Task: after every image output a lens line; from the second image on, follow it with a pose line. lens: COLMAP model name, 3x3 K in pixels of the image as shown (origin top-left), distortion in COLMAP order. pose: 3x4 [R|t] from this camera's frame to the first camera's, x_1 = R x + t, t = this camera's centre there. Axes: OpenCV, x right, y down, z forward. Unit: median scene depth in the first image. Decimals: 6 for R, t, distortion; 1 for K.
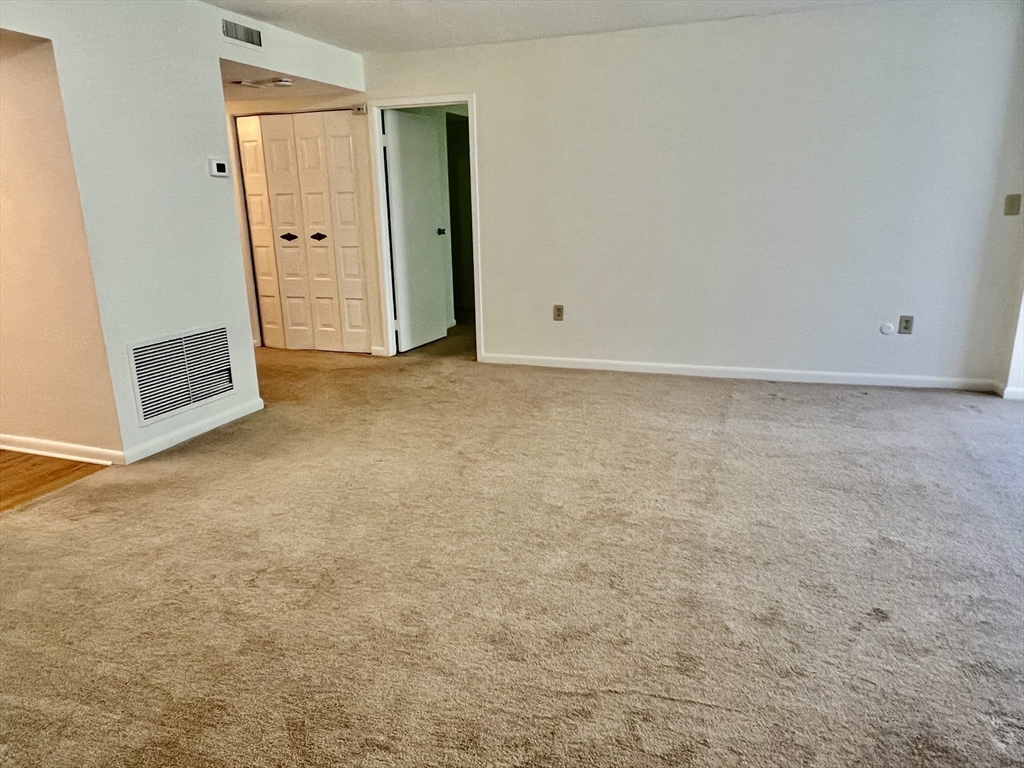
lens RADIAL K [[704.3, 0, 512.0], [0, 704.3, 384.0], [0, 0, 1]] dist [0.000555, -0.000539]
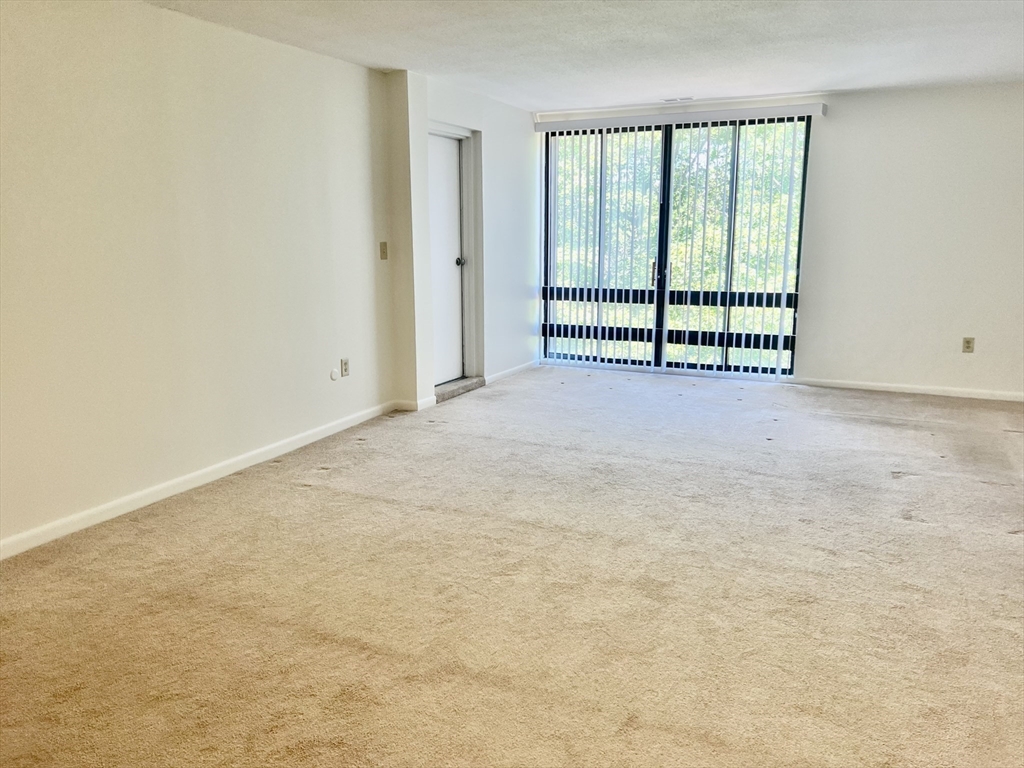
lens RADIAL K [[749.3, 0, 512.0], [0, 749.3, 384.0], [0, 0, 1]] dist [0.073266, -0.073434]
pose [[0.111770, -0.182622, 0.976809, -0.562905], [0.254685, 0.955402, 0.149478, -0.184701], [-0.960543, 0.232071, 0.153296, 0.676688]]
